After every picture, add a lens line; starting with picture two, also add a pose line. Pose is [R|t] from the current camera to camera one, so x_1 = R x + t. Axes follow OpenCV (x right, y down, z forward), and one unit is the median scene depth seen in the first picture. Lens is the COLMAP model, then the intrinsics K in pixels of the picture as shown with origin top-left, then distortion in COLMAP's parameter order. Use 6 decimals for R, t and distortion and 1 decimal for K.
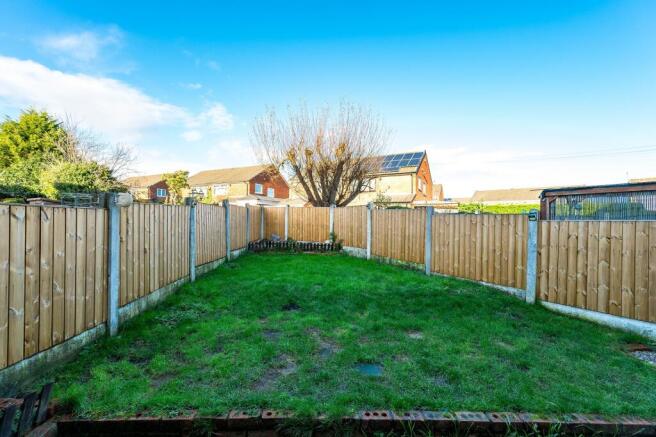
lens RADIAL K [[263.5, 0, 328.0], [0, 263.5, 218.5], [0, 0, 1]] dist [0.002196, 0.000281]
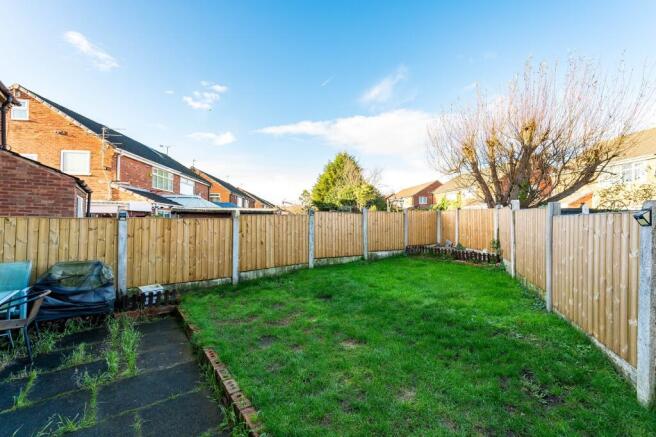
lens RADIAL K [[273.2, 0, 343.3], [0, 273.2, 225.8], [0, 0, 1]] dist [0.023231, 0.000021]
pose [[0.609369, 0.002928, -0.792881, 0.758606], [0.005130, 0.999958, 0.007636, 0.002692], [0.792870, -0.008721, 0.609328, 0.260823]]
